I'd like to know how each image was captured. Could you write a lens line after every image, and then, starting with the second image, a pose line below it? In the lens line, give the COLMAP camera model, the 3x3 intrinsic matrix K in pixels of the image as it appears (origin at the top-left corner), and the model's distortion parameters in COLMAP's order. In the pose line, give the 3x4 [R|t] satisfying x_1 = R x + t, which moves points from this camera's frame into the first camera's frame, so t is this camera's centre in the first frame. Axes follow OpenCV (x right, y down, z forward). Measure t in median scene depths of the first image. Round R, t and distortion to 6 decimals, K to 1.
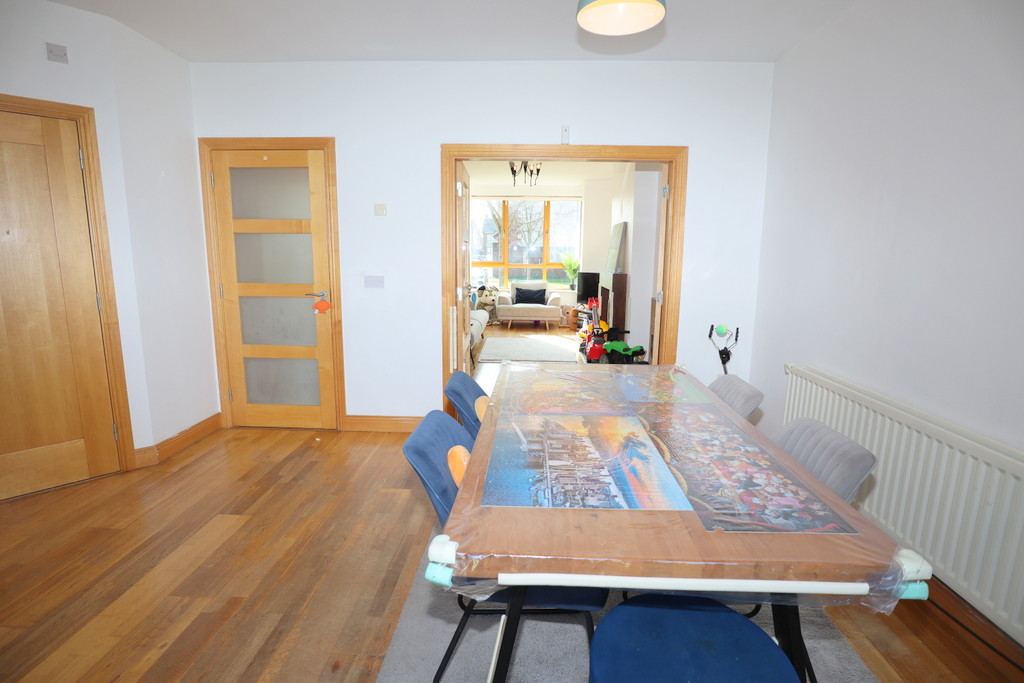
lens RADIAL K [[512.4, 0, 512.3], [0, 512.4, 346.6], [0, 0, 1]] dist [-0.048177, 0.013878]
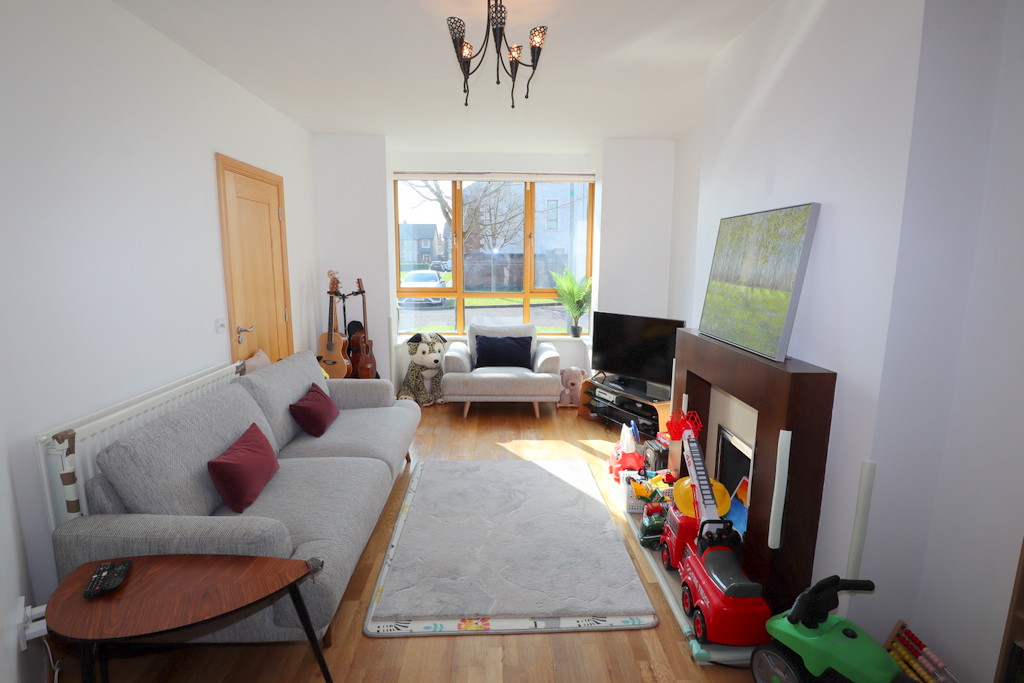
lens RADIAL K [[513.5, 0, 509.7], [0, 513.5, 342.9], [0, 0, 1]] dist [-0.049482, 0.015141]
pose [[0.997800, -0.015399, 0.064482, 0.006124], [0.016381, 0.999757, -0.014735, -0.100601], [-0.064239, 0.015759, 0.997810, 0.447360]]
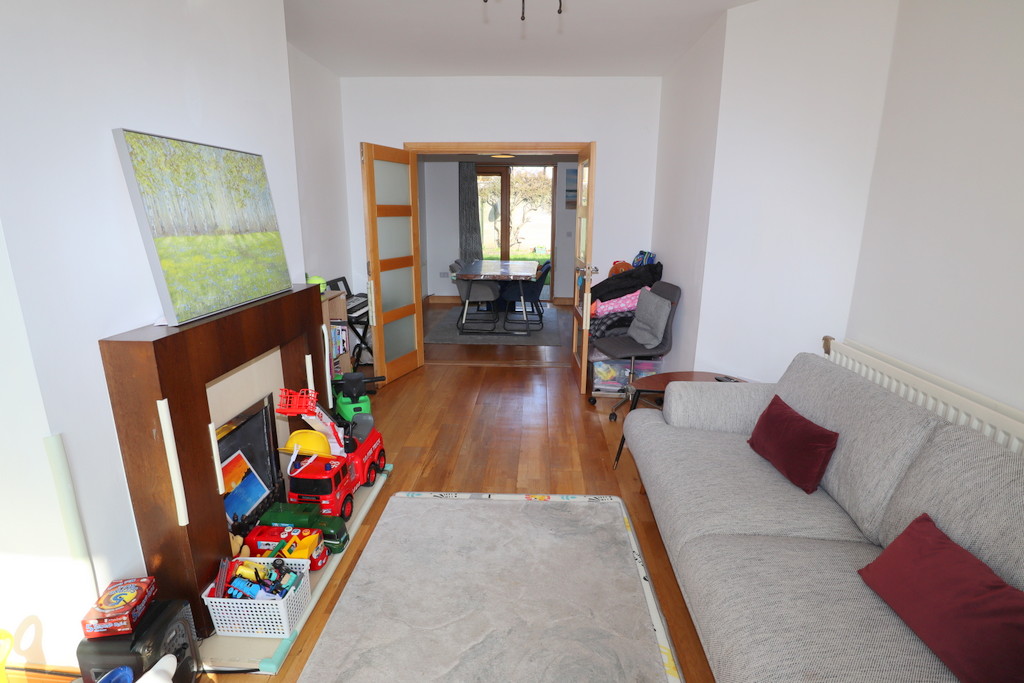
lens RADIAL K [[512.4, 0, 512.3], [0, 512.4, 346.6], [0, 0, 1]] dist [-0.048177, 0.013878]
pose [[-0.999770, -0.020242, 0.007133, 0.017822], [-0.015275, 0.904555, 0.426083, -0.188502], [-0.015077, 0.425876, -0.904656, 0.947658]]
